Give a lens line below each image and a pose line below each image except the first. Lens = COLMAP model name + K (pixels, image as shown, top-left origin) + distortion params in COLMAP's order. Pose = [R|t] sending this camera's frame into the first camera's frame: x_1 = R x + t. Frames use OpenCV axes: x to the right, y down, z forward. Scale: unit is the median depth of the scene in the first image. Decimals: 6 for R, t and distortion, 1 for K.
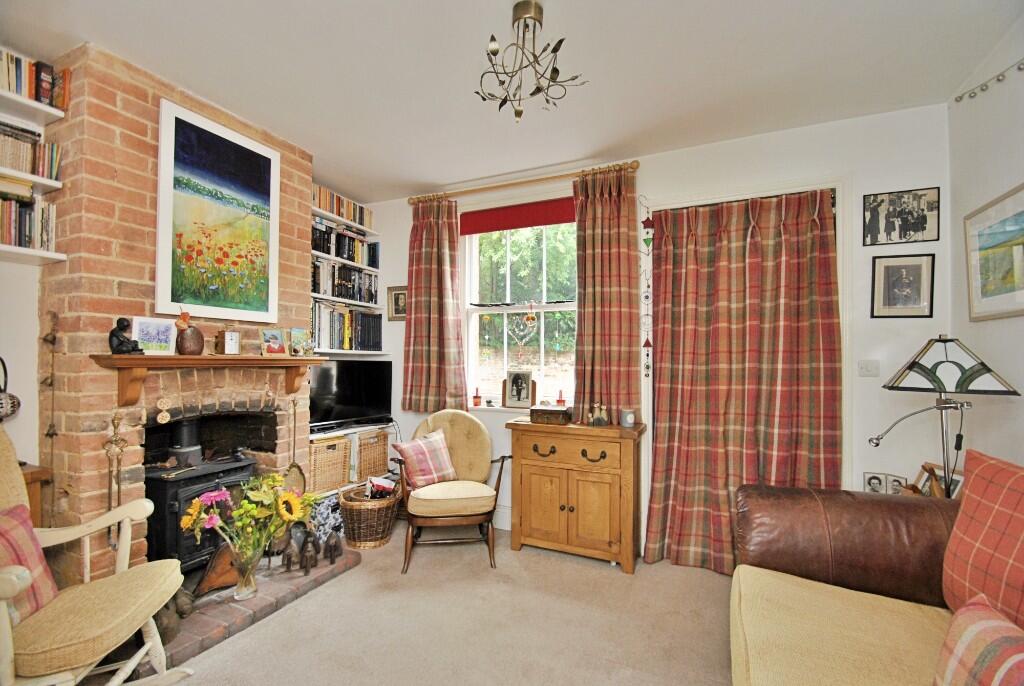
lens RADIAL K [[448.1, 0, 532.7], [0, 448.1, 359.1], [0, 0, 1]] dist [-0.012866, -0.006141]
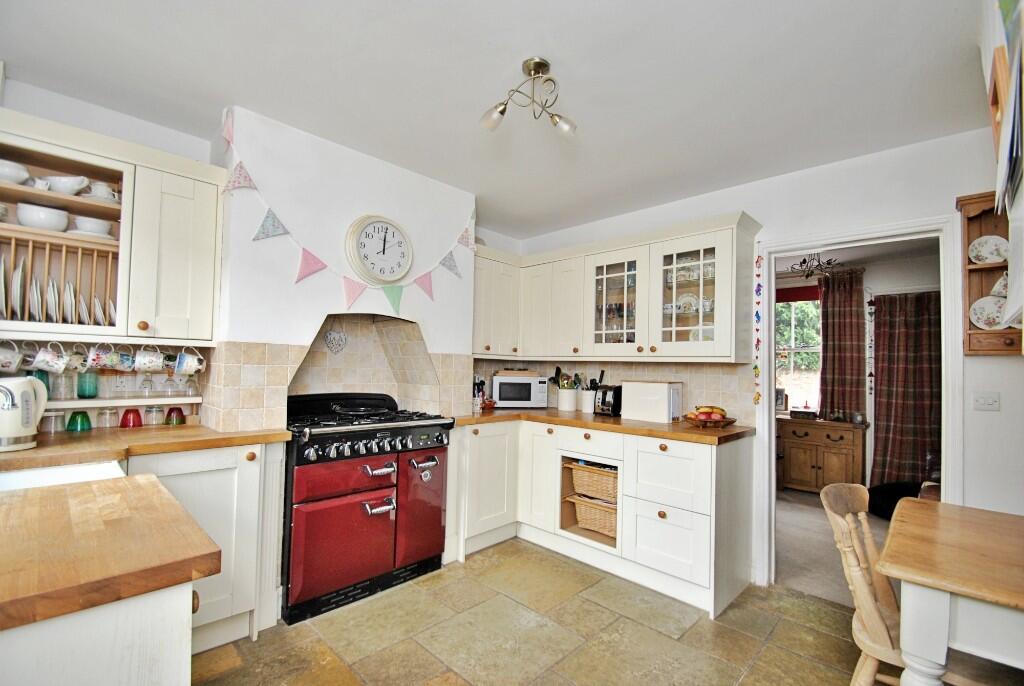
lens RADIAL K [[448.1, 0, 521.6], [0, 448.1, 356.4], [0, 0, 1]] dist [-0.012866, -0.006141]
pose [[0.922621, 0.008552, -0.385612, -0.315340], [-0.020075, 0.999464, -0.025867, -0.034063], [0.385184, 0.031607, 0.922298, -1.052865]]
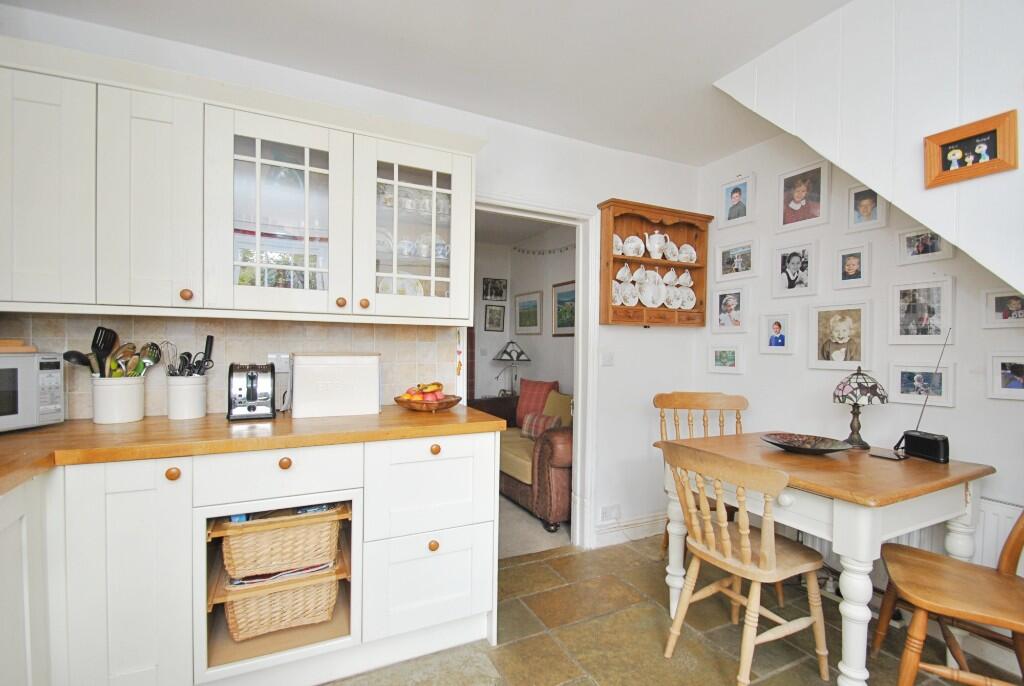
lens RADIAL K [[448.1, 0, 506.3], [0, 448.1, 352.3], [0, 0, 1]] dist [-0.012866, -0.006141]
pose [[0.678500, -0.008186, 0.734555, -0.773907], [-0.012236, 0.999673, 0.022443, -0.028314], [-0.734499, -0.024216, 0.678178, -0.597849]]
